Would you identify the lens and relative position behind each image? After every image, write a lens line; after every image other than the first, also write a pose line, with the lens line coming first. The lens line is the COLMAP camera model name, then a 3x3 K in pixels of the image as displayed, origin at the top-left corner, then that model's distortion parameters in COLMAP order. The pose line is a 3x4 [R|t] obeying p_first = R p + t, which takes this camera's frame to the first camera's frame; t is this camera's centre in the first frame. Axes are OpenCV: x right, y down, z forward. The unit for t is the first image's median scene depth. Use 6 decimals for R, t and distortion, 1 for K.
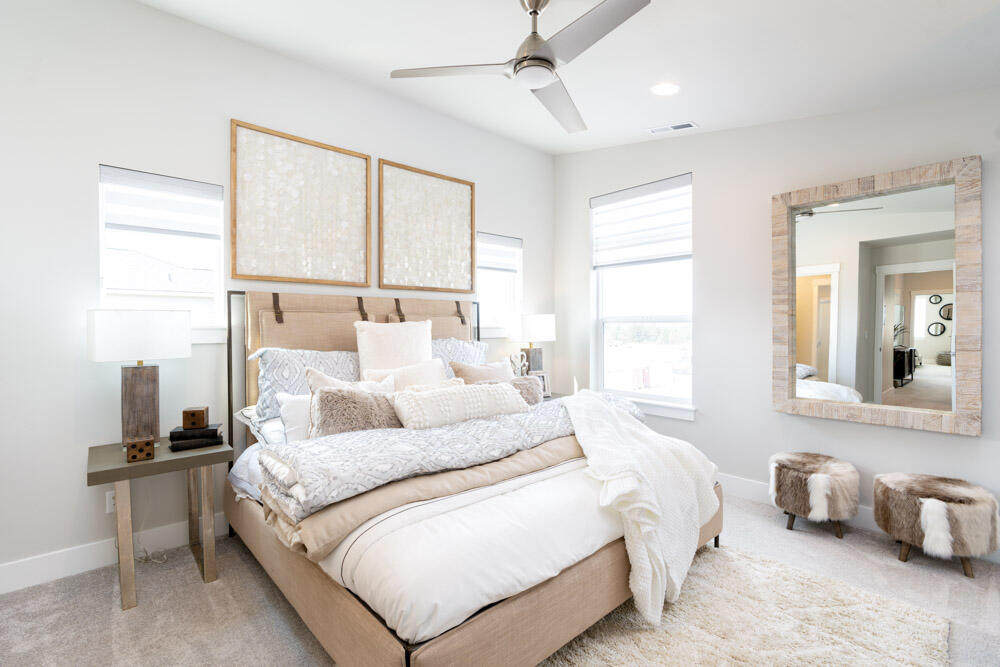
lens RADIAL K [[464.8, 0, 503.7], [0, 464.8, 331.0], [0, 0, 1]] dist [-0.005042, 0.001321]
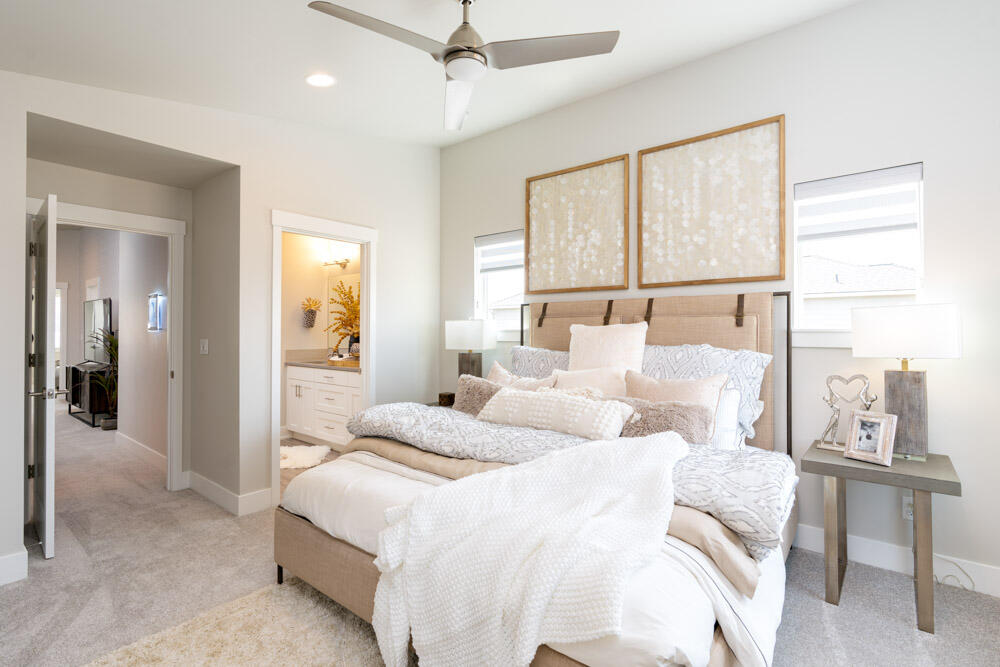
lens RADIAL K [[482.0, 0, 503.2], [0, 482.0, 332.6], [0, 0, 1]] dist [-0.009801, 0.002370]
pose [[0.140491, 0.005100, -0.990069, 0.669987], [-0.008552, 0.999956, 0.003938, -0.004280], [0.990045, 0.007914, 0.140529, 0.599622]]
